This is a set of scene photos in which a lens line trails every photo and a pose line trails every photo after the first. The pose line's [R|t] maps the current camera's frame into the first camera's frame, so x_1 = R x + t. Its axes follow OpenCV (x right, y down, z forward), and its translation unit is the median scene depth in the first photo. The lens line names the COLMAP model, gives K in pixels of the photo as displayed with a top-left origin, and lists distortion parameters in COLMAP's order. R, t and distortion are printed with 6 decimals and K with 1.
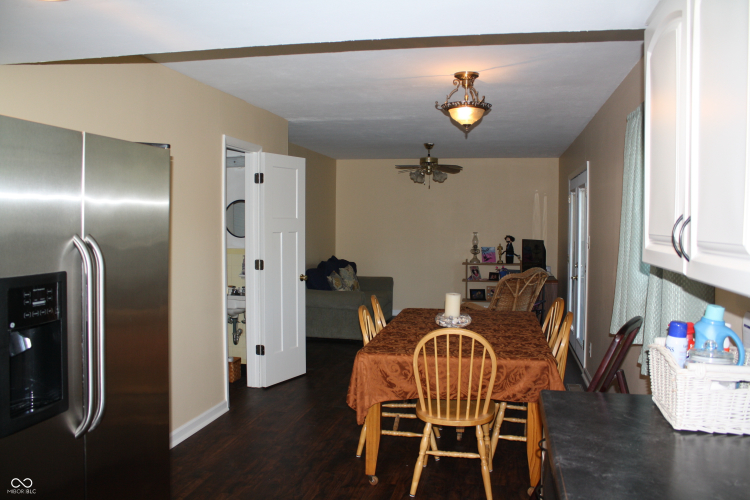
lens RADIAL K [[636.9, 0, 374.2], [0, 636.9, 252.2], [0, 0, 1]] dist [-0.155095, 0.125830]
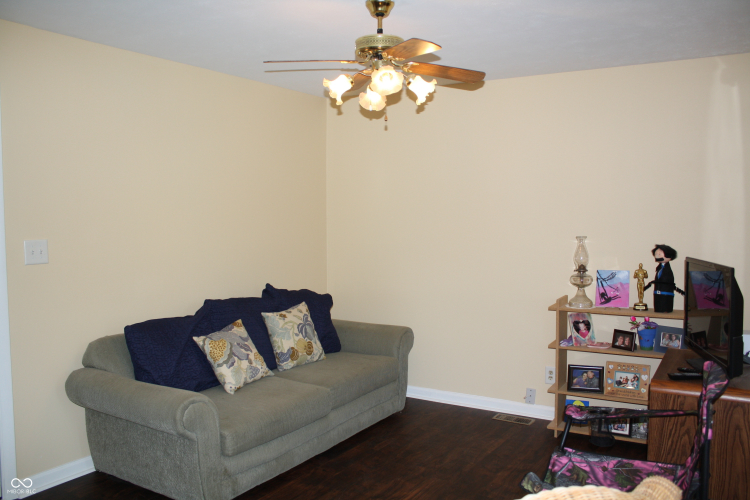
lens RADIAL K [[636.9, 0, 375.3], [0, 636.9, 249.7], [0, 0, 1]] dist [-0.155095, 0.125830]
pose [[0.938342, 0.007392, -0.345629, 0.175990], [-0.007521, 0.999971, 0.000968, -0.022002], [0.345627, 0.001692, 0.938371, 0.548889]]
